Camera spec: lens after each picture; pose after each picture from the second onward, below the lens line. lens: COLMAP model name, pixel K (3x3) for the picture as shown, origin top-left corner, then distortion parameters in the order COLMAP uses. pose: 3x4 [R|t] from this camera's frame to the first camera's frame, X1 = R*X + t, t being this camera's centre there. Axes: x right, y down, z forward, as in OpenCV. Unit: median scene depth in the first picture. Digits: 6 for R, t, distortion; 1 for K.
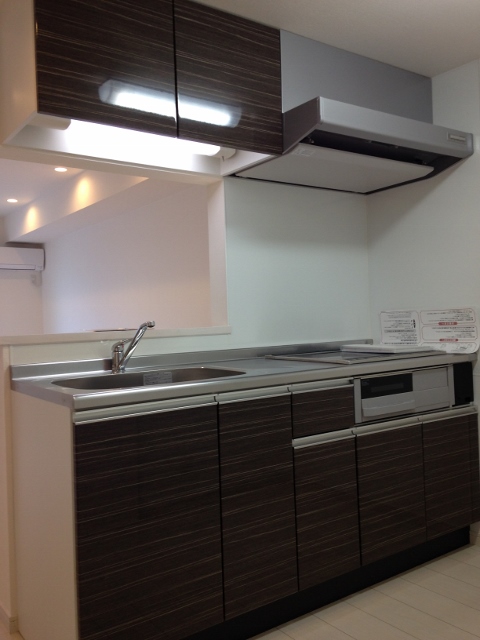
lens RADIAL K [[582.7, 0, 240.0], [0, 582.7, 320.0], [0, 0, 1]] dist [0.112982, 0.000127]
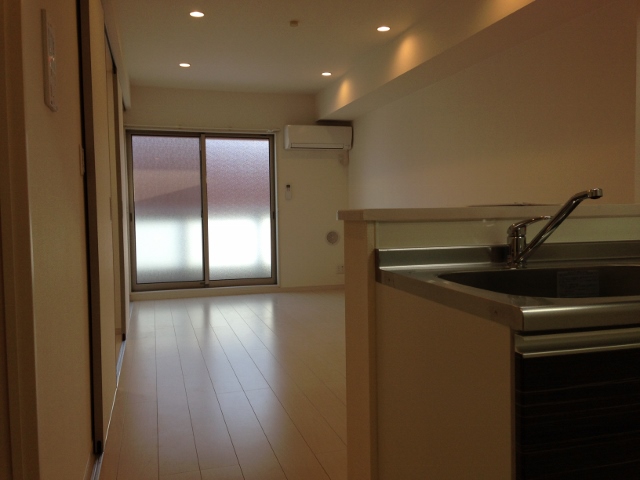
lens RADIAL K [[582.7, 0, 320.0], [0, 582.7, 240.0], [0, 0, 1]] dist [0.112982, 0.000127]
pose [[0.942542, 0.038288, -0.331887, -0.193803], [-0.019443, 0.998014, 0.059918, 0.021393], [0.333522, -0.050023, 0.941414, 0.272044]]
